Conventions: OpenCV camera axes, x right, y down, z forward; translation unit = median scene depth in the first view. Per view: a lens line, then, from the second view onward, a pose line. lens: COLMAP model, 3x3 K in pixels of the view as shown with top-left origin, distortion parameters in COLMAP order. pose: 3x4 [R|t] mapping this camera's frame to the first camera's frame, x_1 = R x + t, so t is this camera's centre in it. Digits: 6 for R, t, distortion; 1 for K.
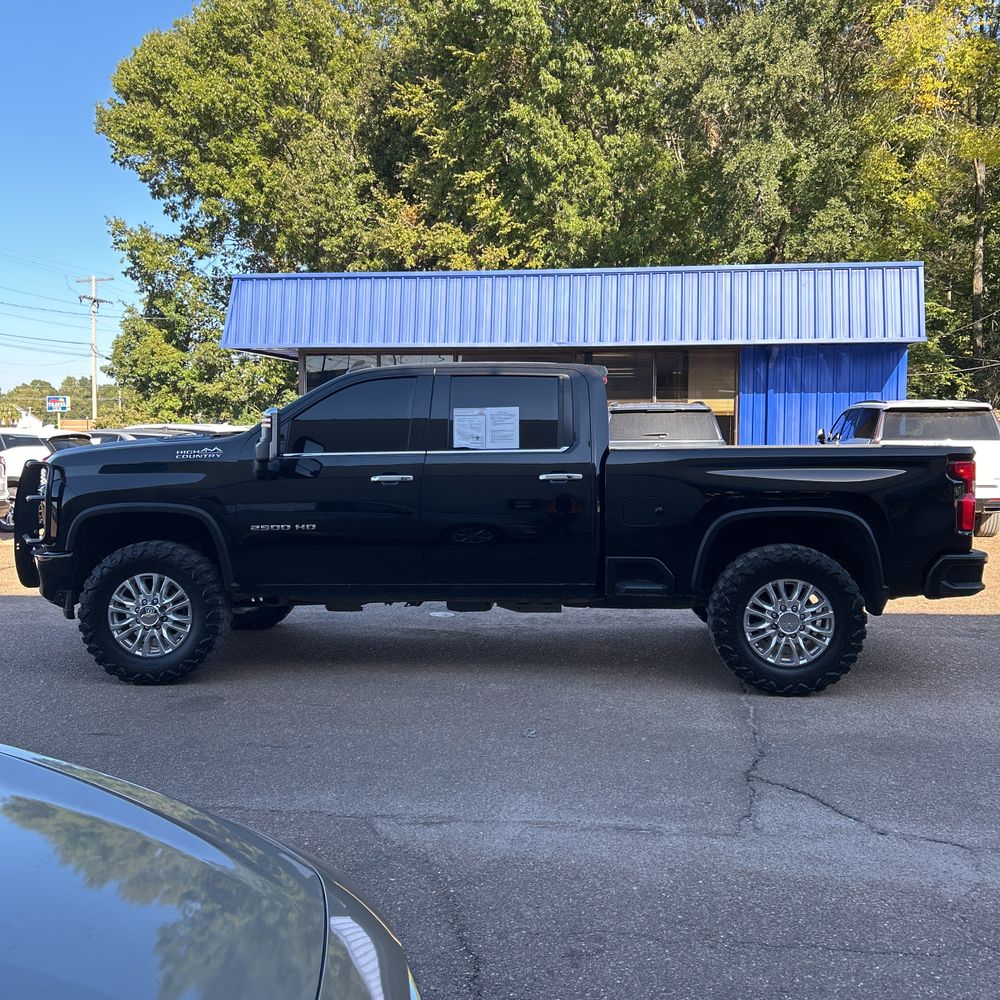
lens RADIAL K [[1108.5, 0, 507.8], [0, 1108.5, 493.1], [0, 0, 1]] dist [0.089784, 0.000000]
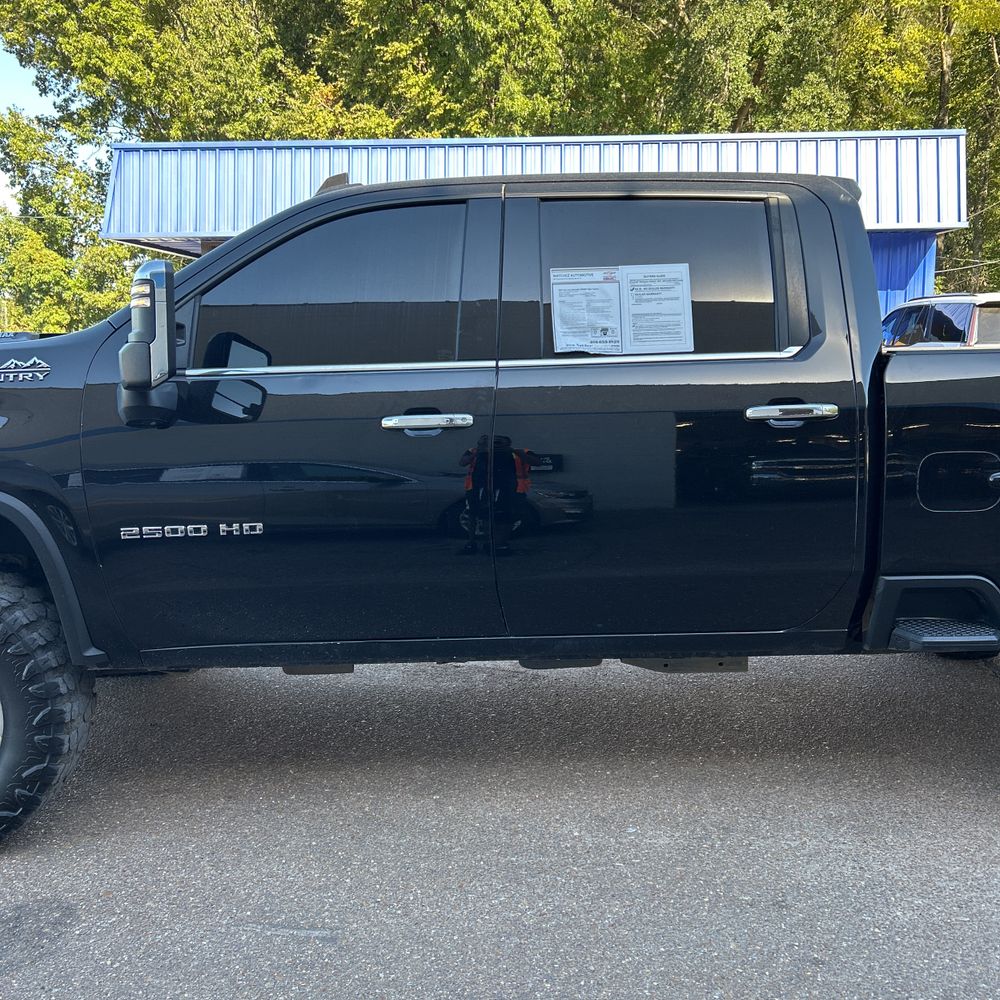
lens RADIAL K [[1066.4, 0, 511.8], [0, 1066.4, 498.0], [0, 0, 1]] dist [0.034180, 0.000000]
pose [[0.995684, -0.024485, 0.089525, -0.028162], [0.016845, 0.996228, 0.085119, -0.004754], [-0.091271, -0.083244, 0.992341, 0.141633]]
